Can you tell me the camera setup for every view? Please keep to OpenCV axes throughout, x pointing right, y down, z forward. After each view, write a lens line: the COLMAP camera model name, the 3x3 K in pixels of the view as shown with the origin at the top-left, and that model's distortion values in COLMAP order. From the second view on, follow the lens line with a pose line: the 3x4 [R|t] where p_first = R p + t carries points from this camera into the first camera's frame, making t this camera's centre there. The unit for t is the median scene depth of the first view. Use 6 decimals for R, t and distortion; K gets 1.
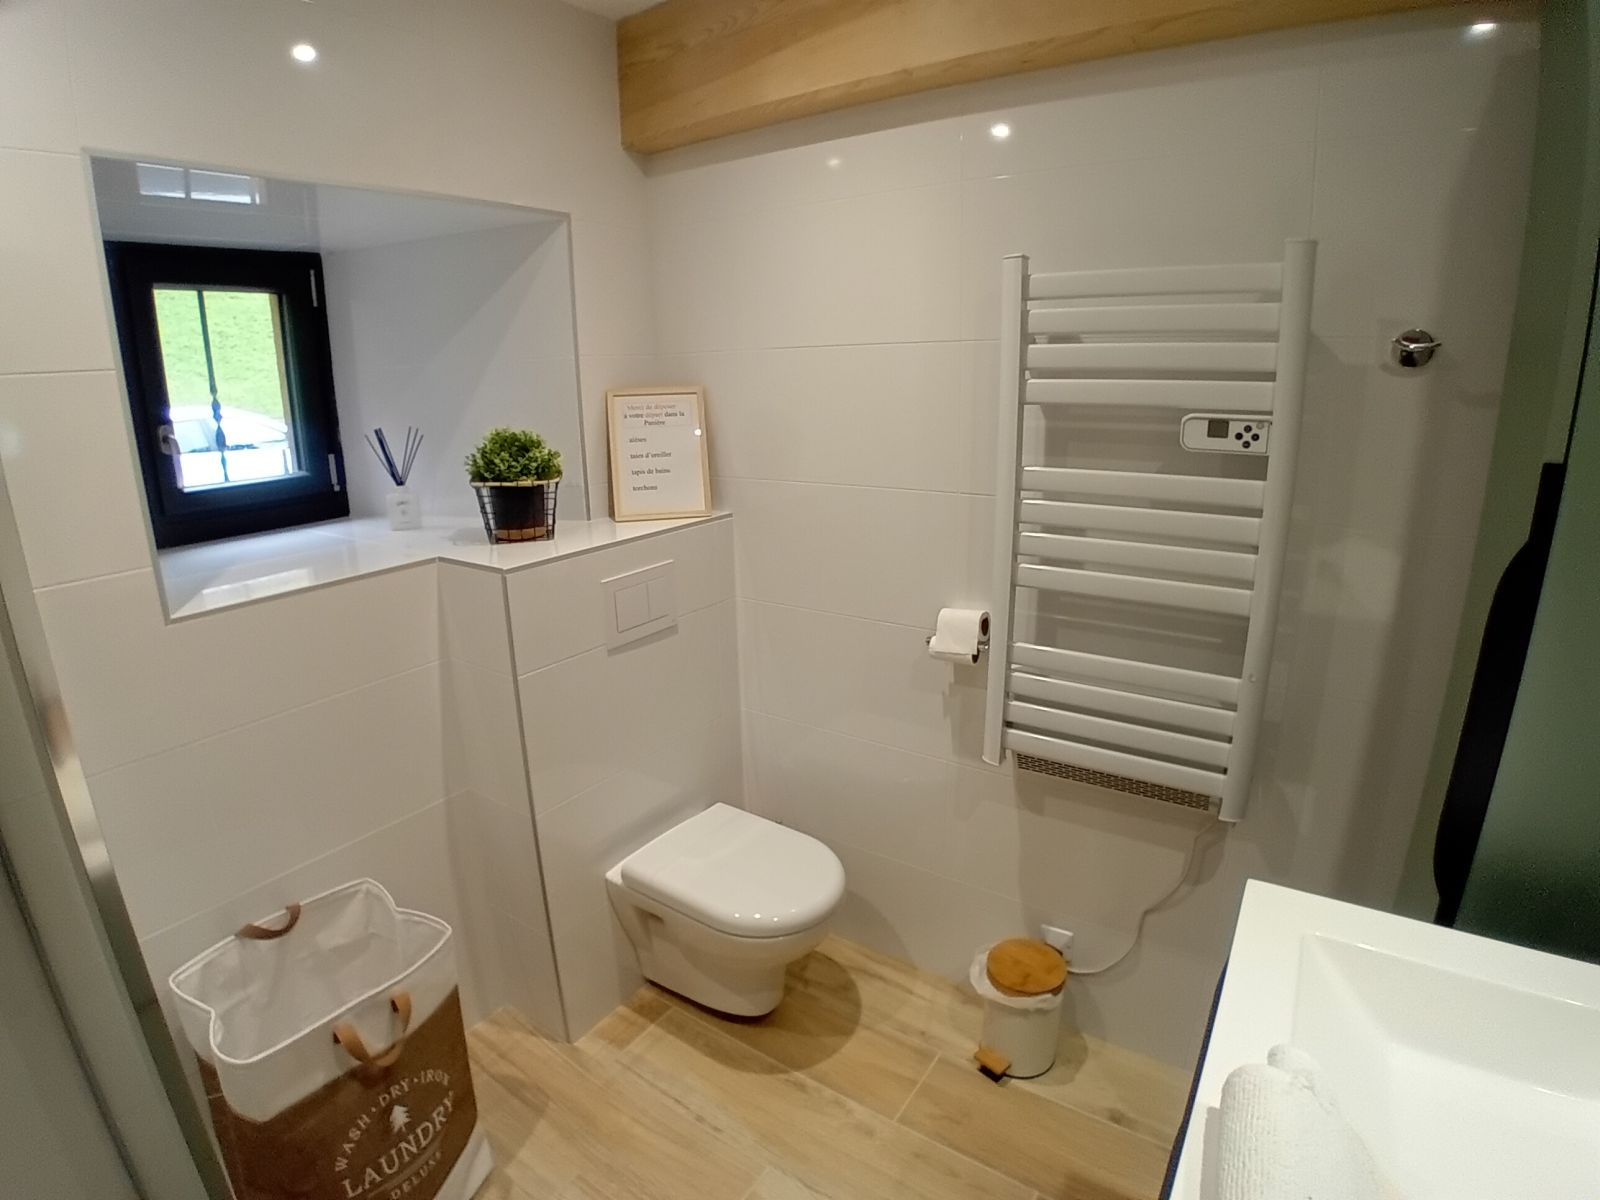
lens RADIAL K [[818.9, 0, 779.8], [0, 818.9, 581.7], [0, 0, 1]] dist [-0.118534, 0.012519]
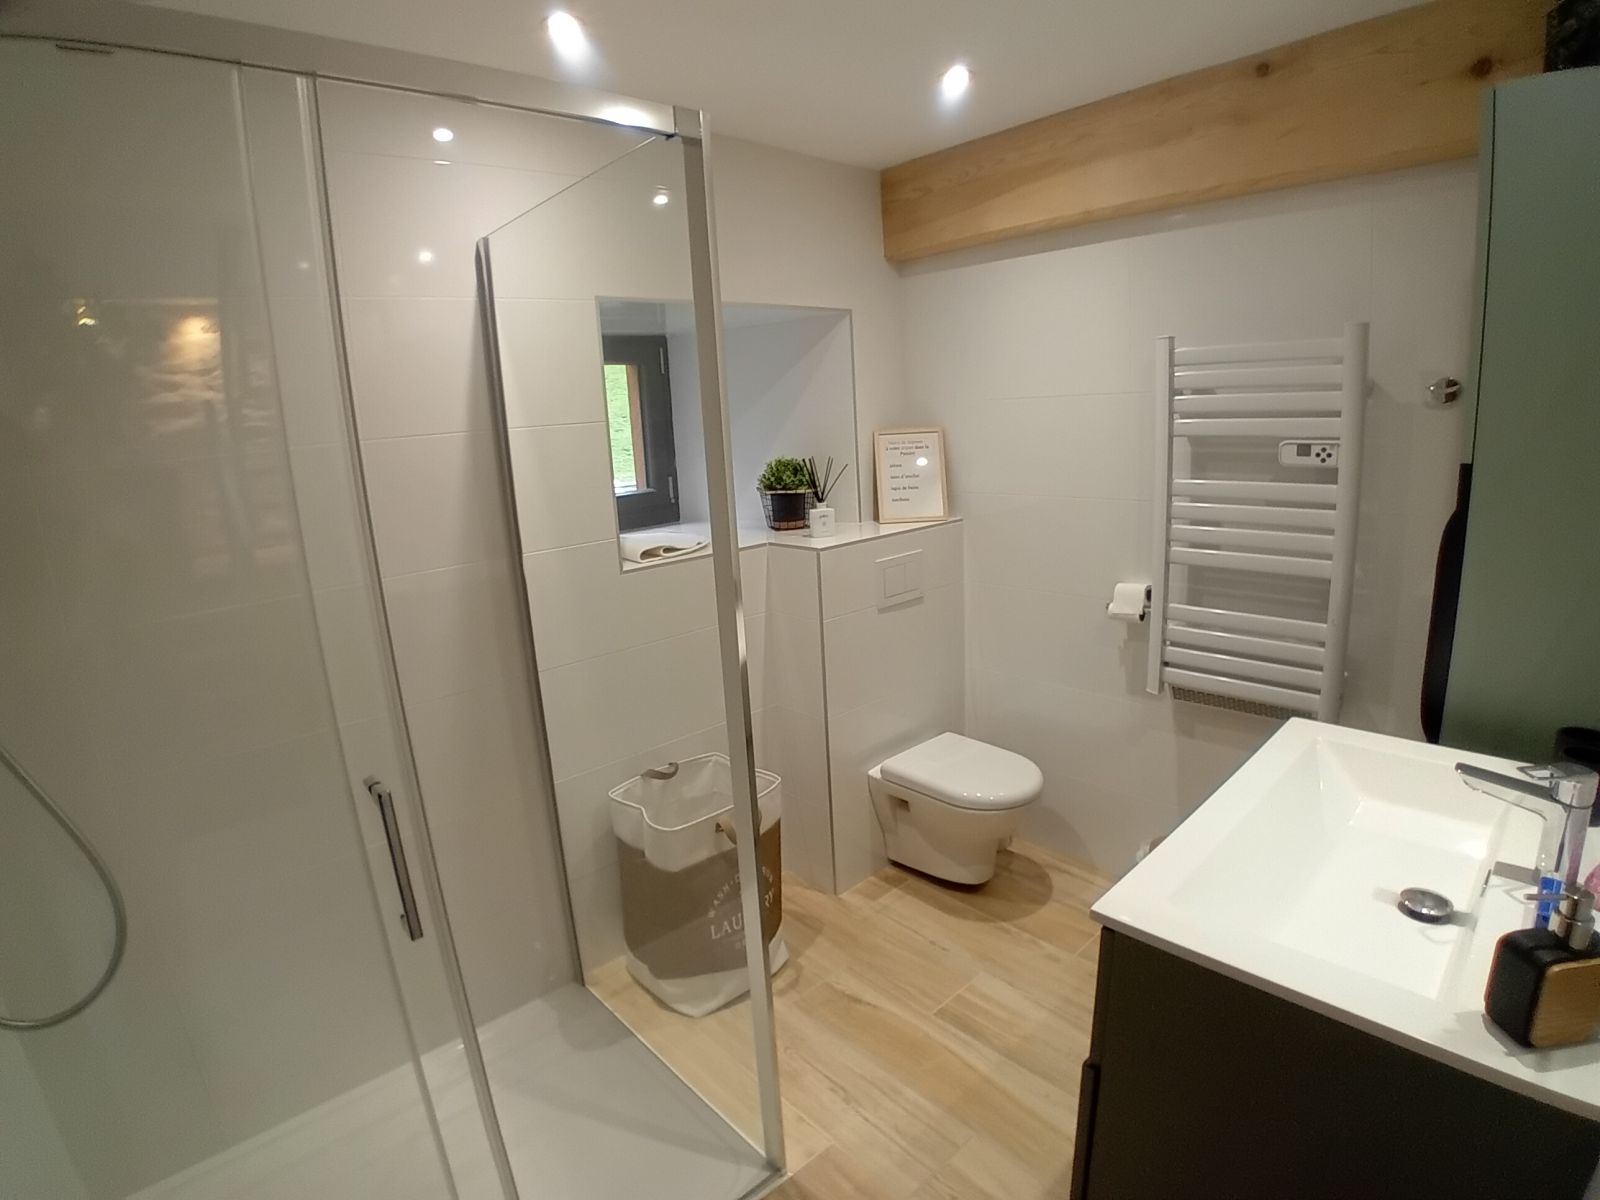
lens RADIAL K [[818.9, 0, 779.8], [0, 818.9, 581.7], [0, 0, 1]] dist [-0.118534, 0.012519]
pose [[0.971601, 0.014638, -0.236174, -0.040221], [-0.024299, 0.998980, -0.038048, 0.100963], [0.235376, 0.042706, 0.970966, -0.486375]]
